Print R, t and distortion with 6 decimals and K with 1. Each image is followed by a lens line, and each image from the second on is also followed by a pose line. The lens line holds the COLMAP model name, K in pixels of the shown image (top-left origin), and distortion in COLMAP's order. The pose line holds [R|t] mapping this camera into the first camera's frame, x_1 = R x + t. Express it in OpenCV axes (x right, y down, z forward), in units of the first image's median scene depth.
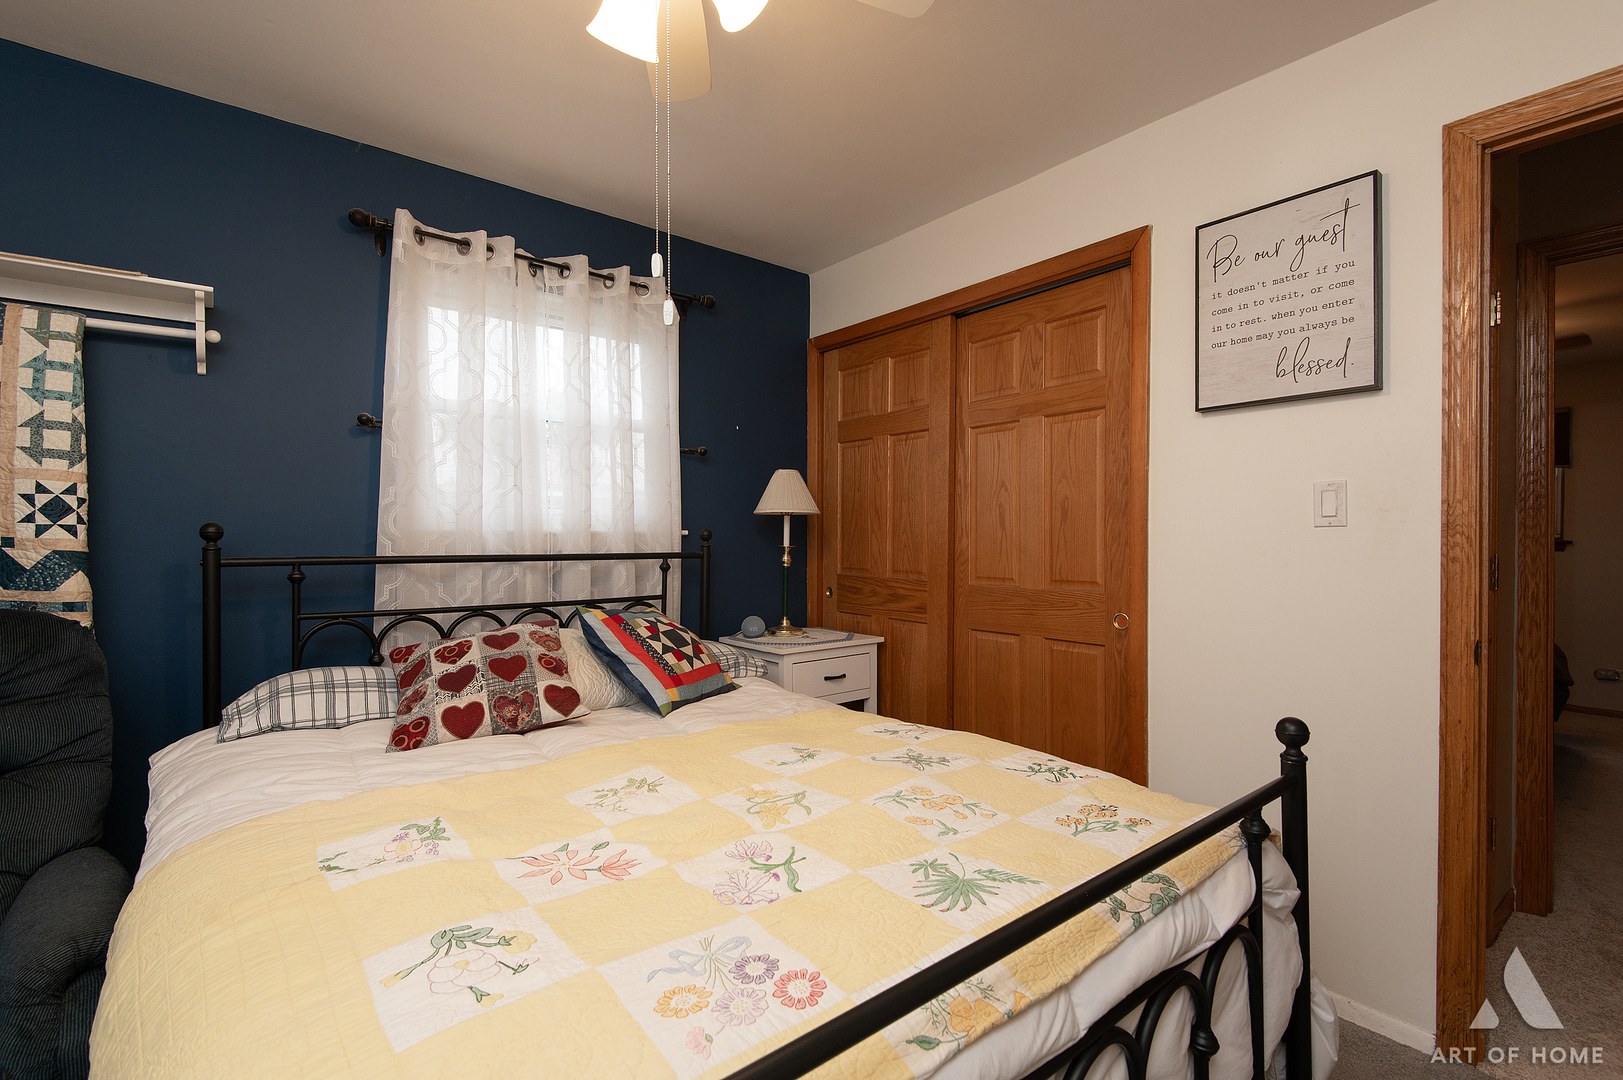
lens RADIAL K [[727.1, 0, 806.7], [0, 727.1, 543.6], [0, 0, 1]] dist [0.019292, -0.010754]
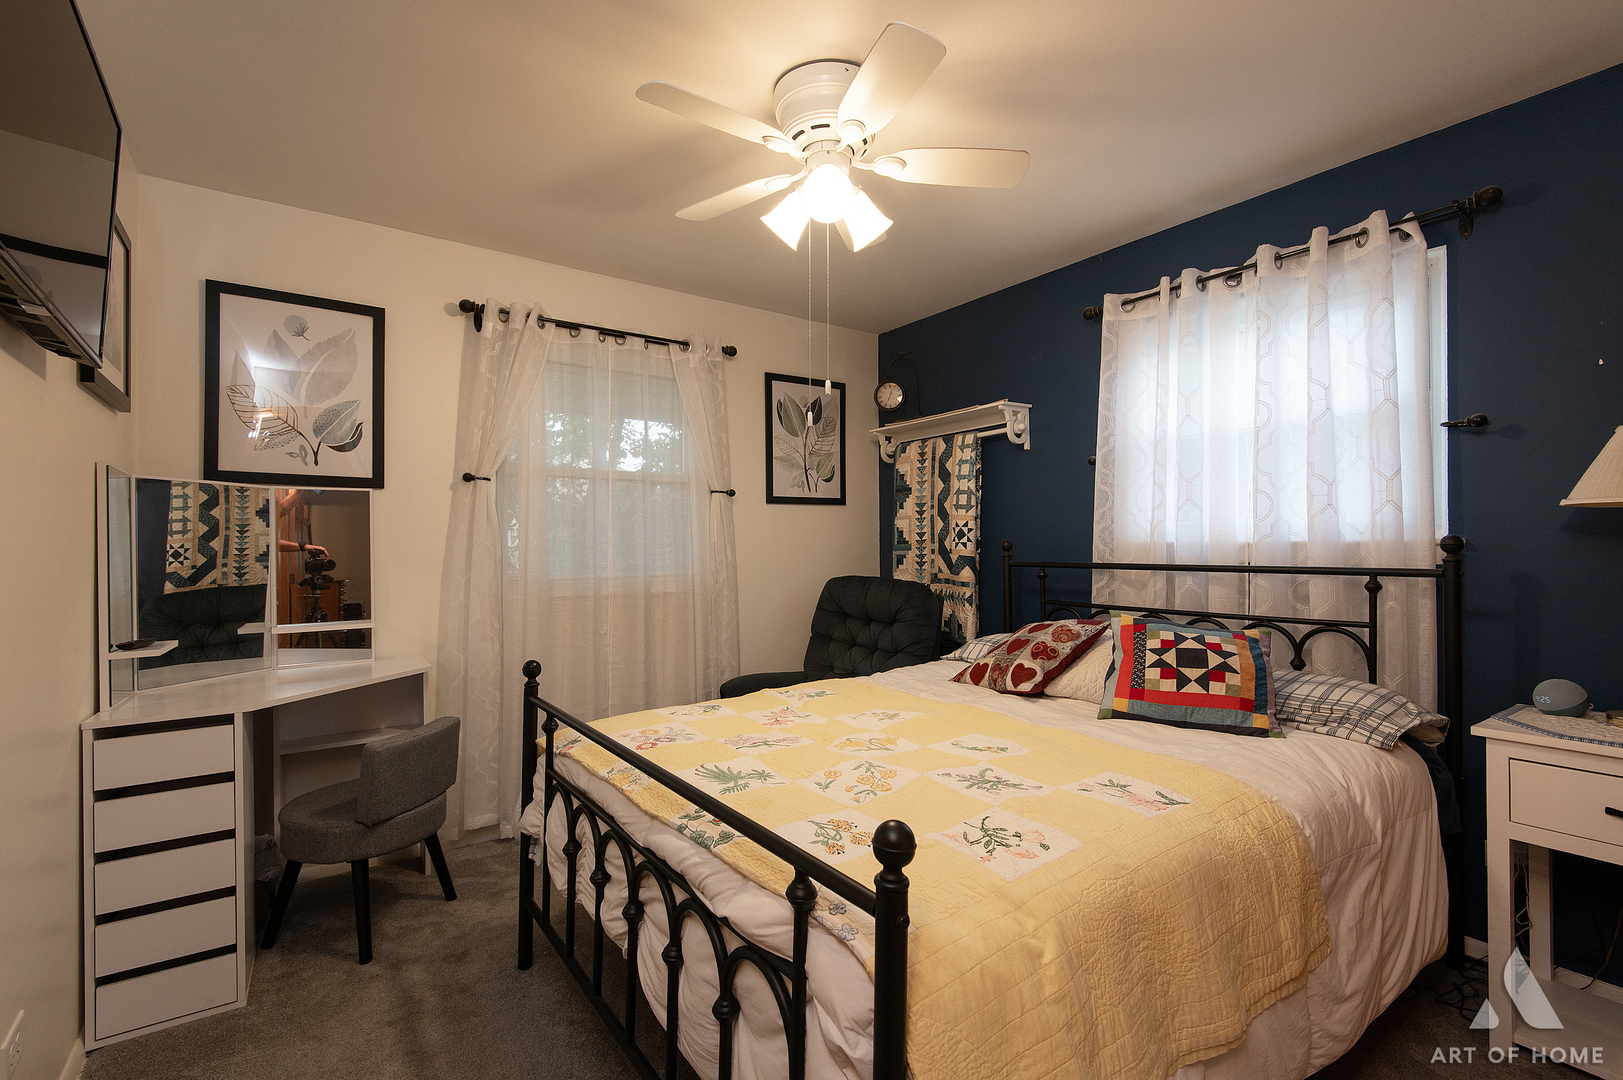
lens RADIAL K [[727.1, 0, 806.6], [0, 727.1, 544.2], [0, 0, 1]] dist [0.019292, -0.010754]
pose [[-0.054994, -0.004741, -0.998475, 0.776207], [-0.005622, 0.999974, -0.004438, -0.007977], [0.998471, 0.005369, -0.055020, 0.556811]]
